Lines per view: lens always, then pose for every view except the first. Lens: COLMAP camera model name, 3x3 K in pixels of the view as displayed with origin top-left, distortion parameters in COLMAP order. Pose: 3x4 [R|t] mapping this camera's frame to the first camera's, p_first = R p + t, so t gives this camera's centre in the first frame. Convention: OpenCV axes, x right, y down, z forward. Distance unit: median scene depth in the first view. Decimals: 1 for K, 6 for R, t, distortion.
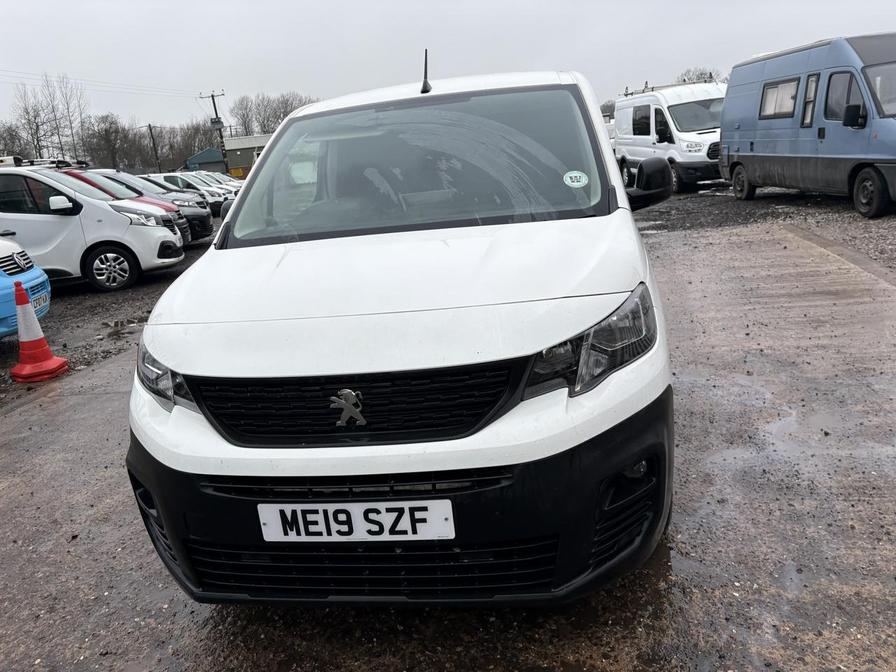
lens RADIAL K [[626.7, 0, 447.9], [0, 626.7, 336.6], [0, 0, 1]] dist [0.008122, -0.014135]
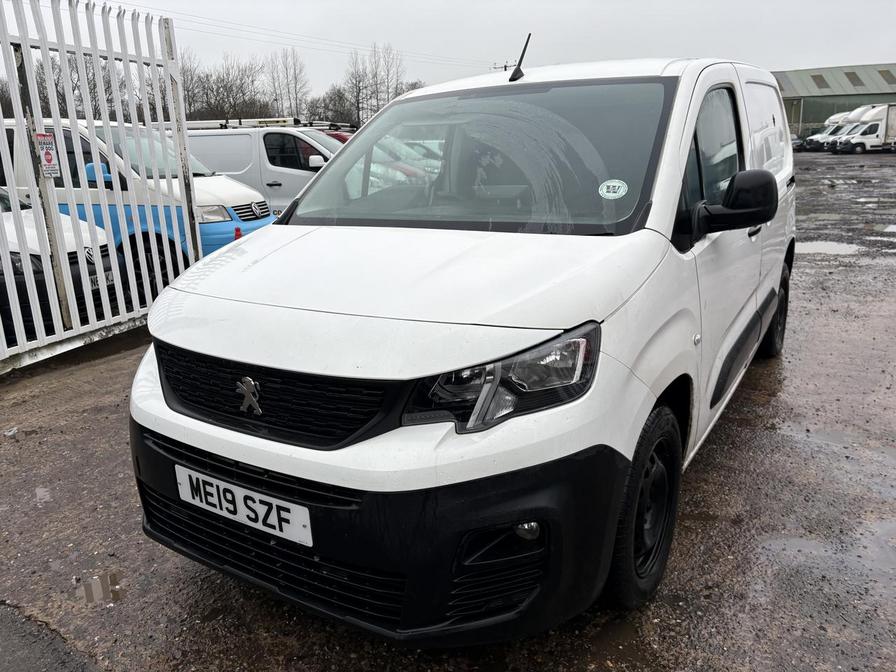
lens RADIAL K [[626.7, 0, 446.3], [0, 626.7, 339.3], [0, 0, 1]] dist [0.008122, -0.014135]
pose [[0.921596, 0.174604, -0.346663, 0.471775], [-0.161122, 0.984618, 0.067584, -0.097135], [0.353131, -0.006430, 0.935552, 0.147432]]
